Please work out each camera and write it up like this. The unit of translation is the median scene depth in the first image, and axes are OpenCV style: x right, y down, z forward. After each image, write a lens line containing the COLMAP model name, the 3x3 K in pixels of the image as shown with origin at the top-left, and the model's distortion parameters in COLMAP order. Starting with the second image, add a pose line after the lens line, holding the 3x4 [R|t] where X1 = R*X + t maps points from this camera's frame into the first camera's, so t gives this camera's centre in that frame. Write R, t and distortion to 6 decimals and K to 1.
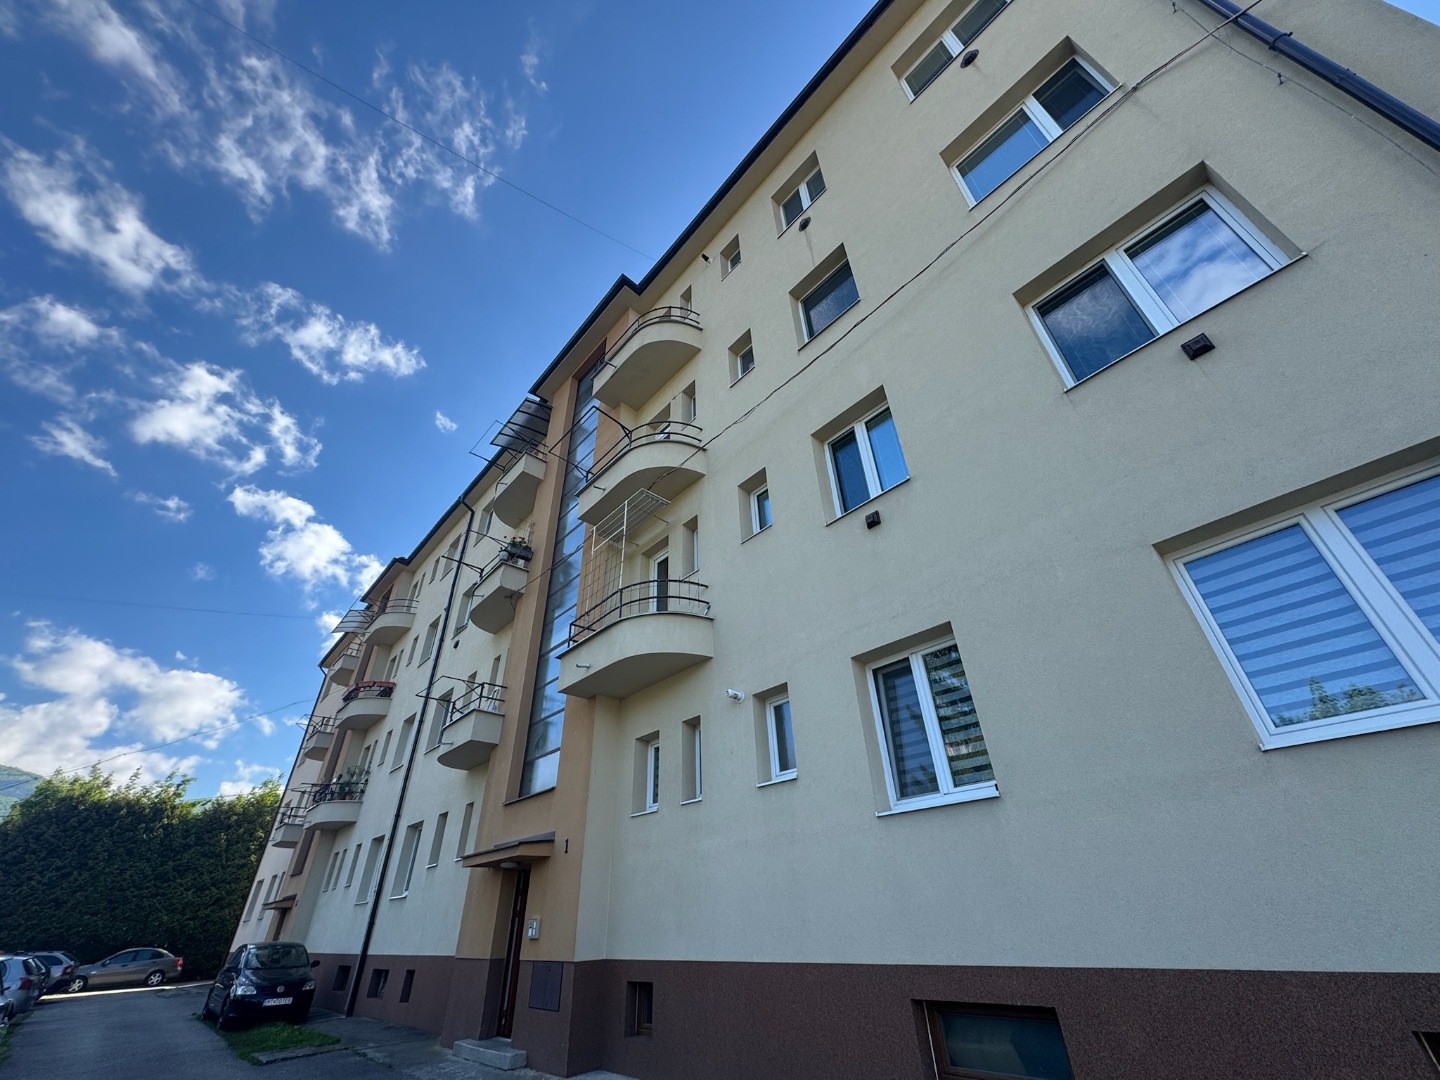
lens RADIAL K [[561.1, 0, 739.9], [0, 561.1, 552.9], [0, 0, 1]] dist [-0.001044, -0.000245]
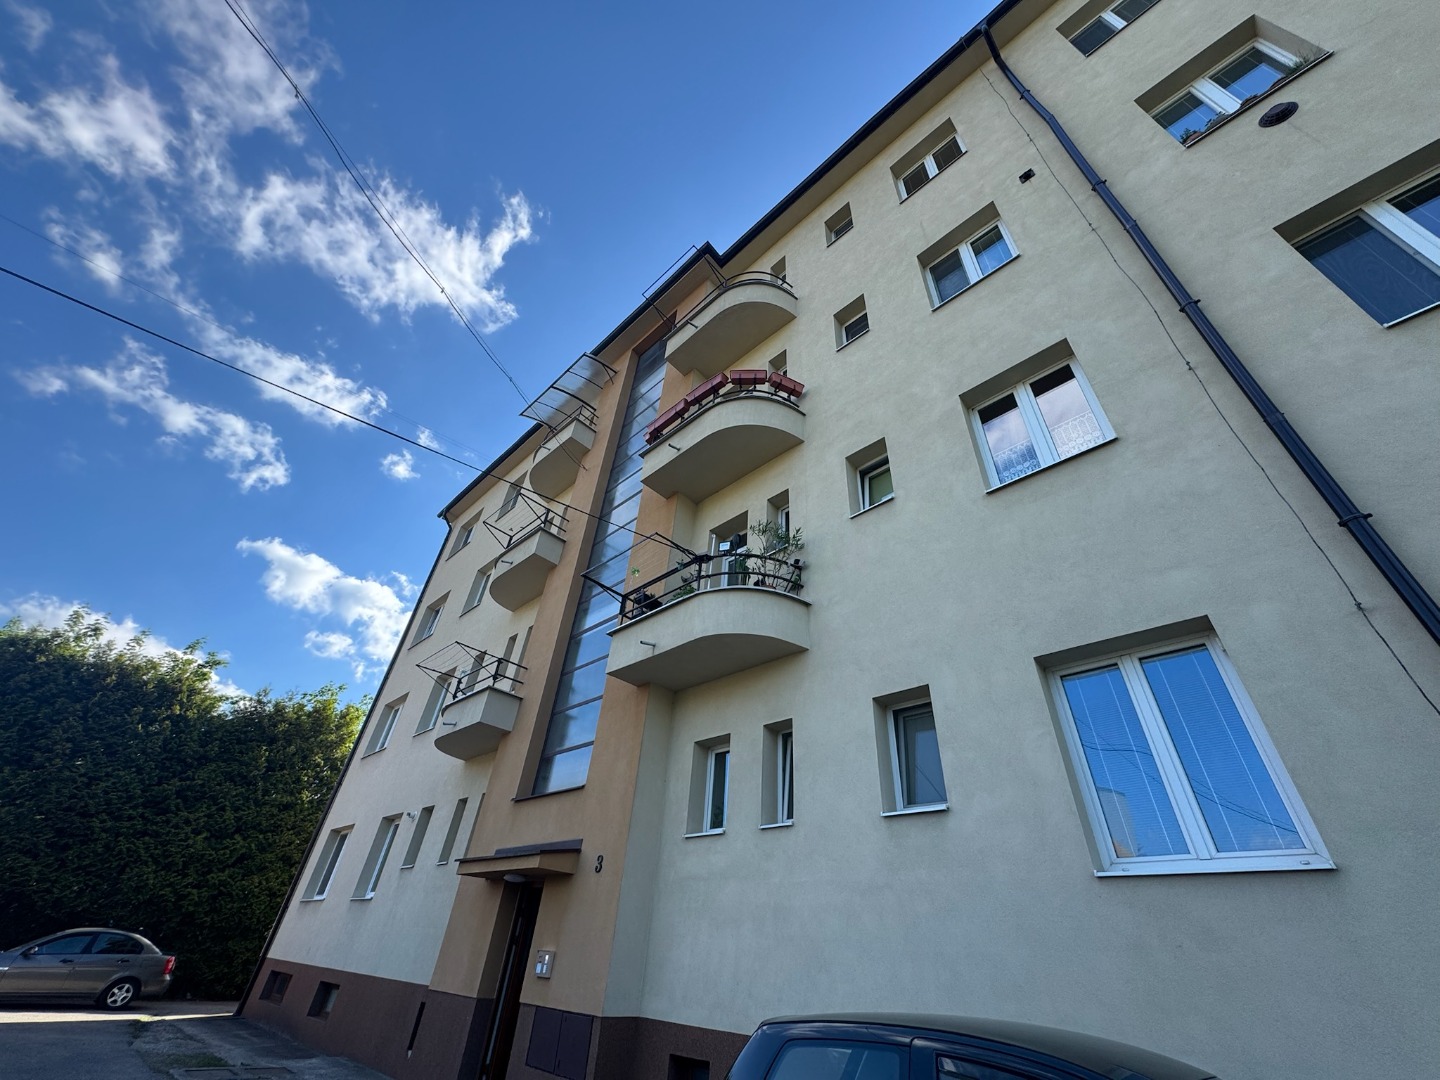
lens RADIAL K [[575.1, 0, 720.0], [0, 575.1, 540.0], [0, 0, 1]] dist [-0.000689, -0.000127]
pose [[0.992183, 0.121372, -0.029027, -0.146612], [-0.123182, 0.989773, -0.071941, 0.087209], [0.019998, 0.074955, 0.996986, 0.124582]]
